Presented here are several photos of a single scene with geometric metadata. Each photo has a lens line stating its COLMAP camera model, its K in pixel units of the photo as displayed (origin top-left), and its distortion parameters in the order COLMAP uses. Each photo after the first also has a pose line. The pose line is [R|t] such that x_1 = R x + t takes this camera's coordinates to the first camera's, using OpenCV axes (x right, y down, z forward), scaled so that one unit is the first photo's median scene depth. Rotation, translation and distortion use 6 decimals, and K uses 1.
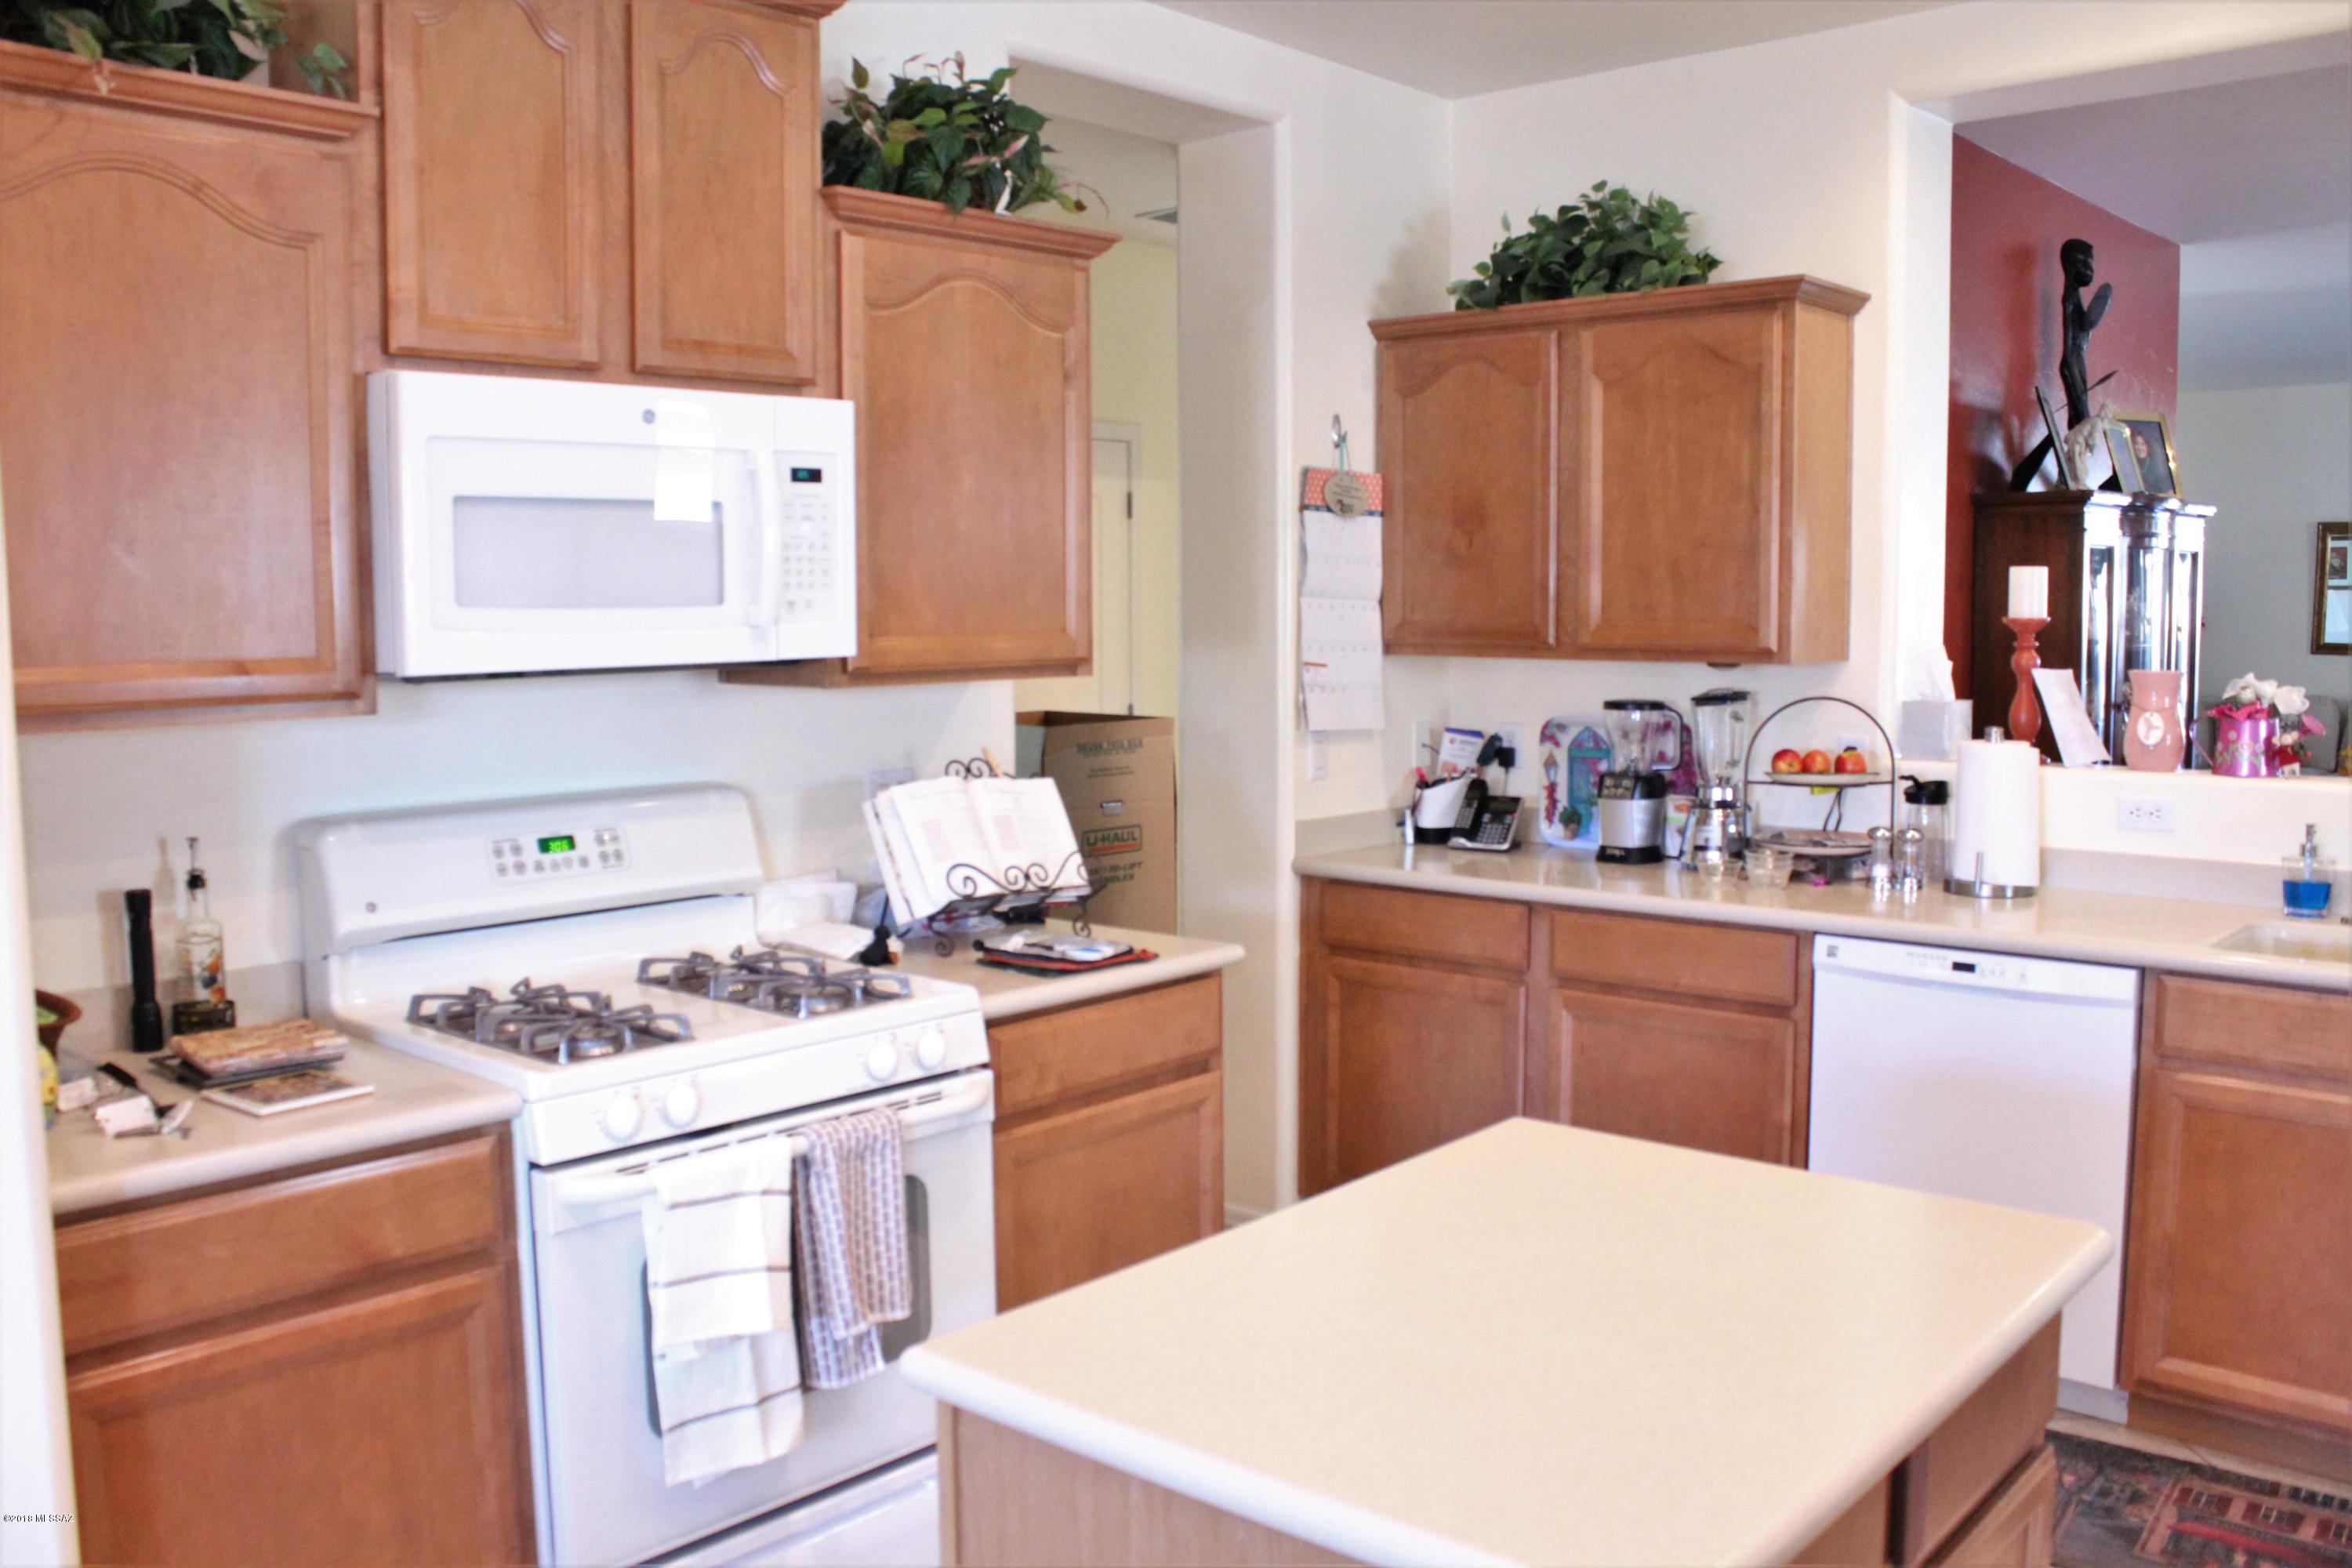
lens RADIAL K [[1963.5, 0, 1176.0], [0, 1963.5, 784.0], [0, 0, 1]] dist [-0.161634, 0.138782]
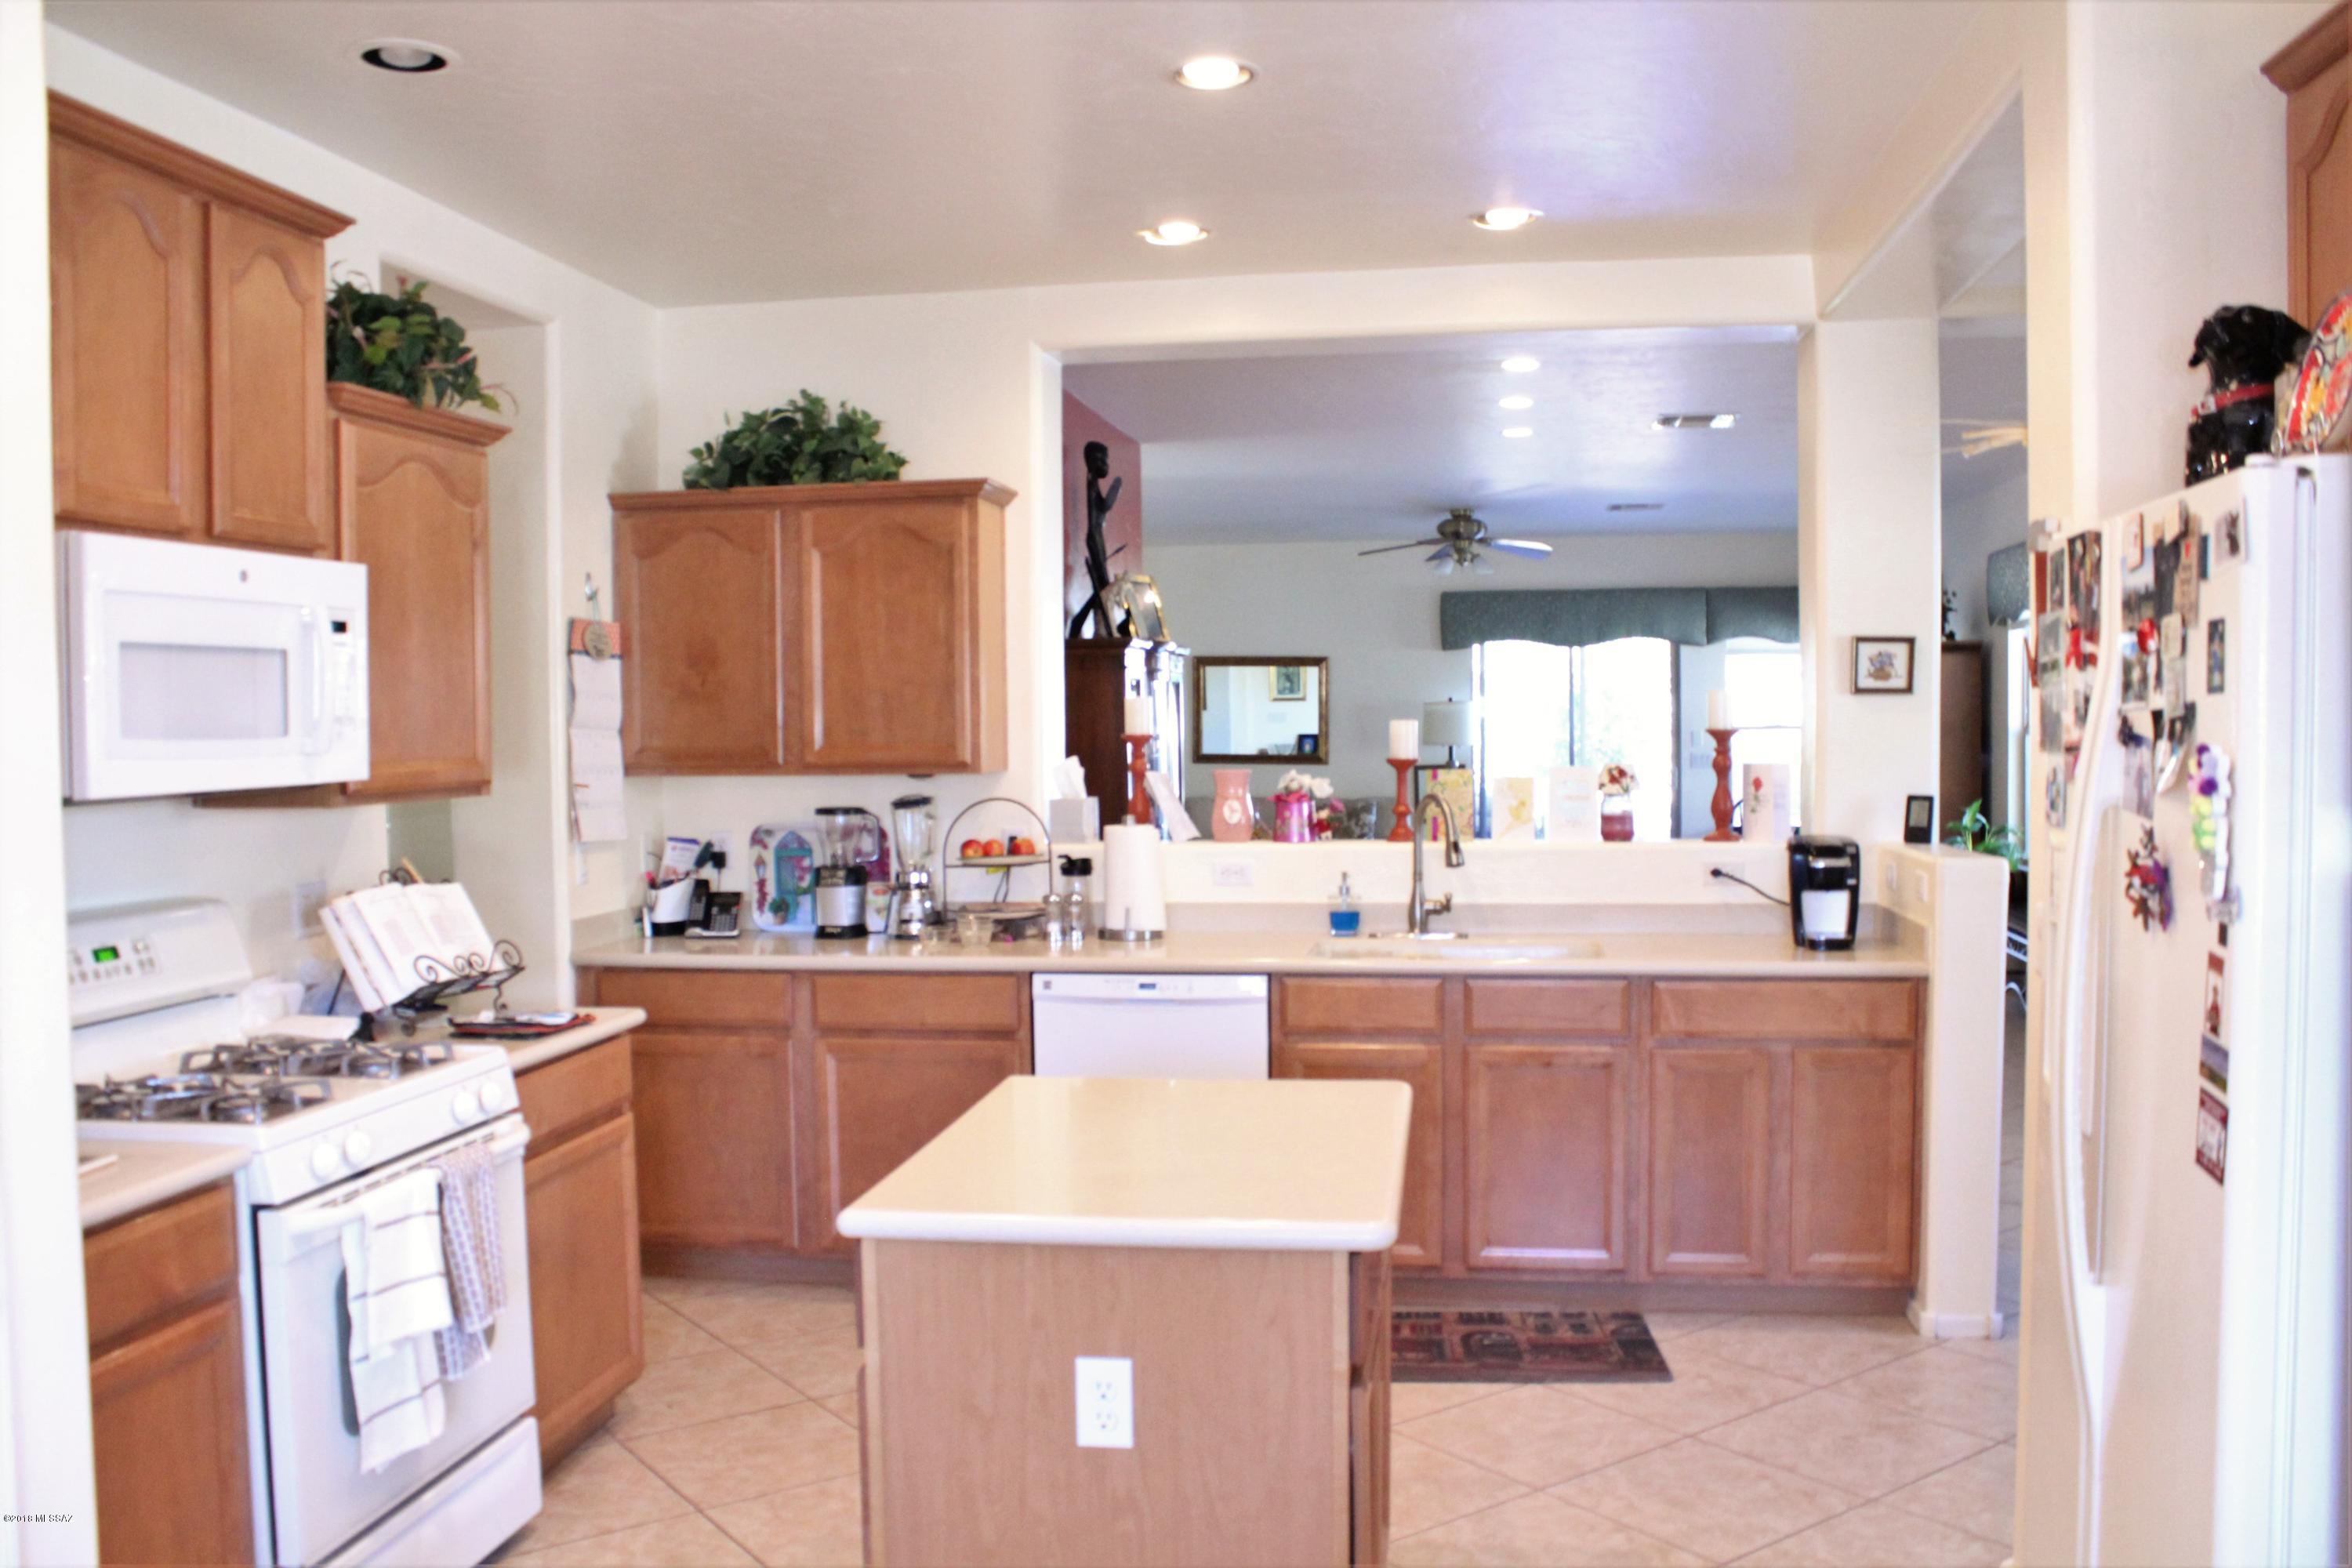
lens RADIAL K [[1963.5, 0, 1176.0], [0, 1963.5, 784.0], [0, 0, 1]] dist [-0.161634, 0.138782]
pose [[0.839101, -0.023959, 0.543447, -0.282352], [0.059774, 0.997041, -0.048337, 0.016567], [-0.540681, 0.073043, 0.838051, -0.173931]]
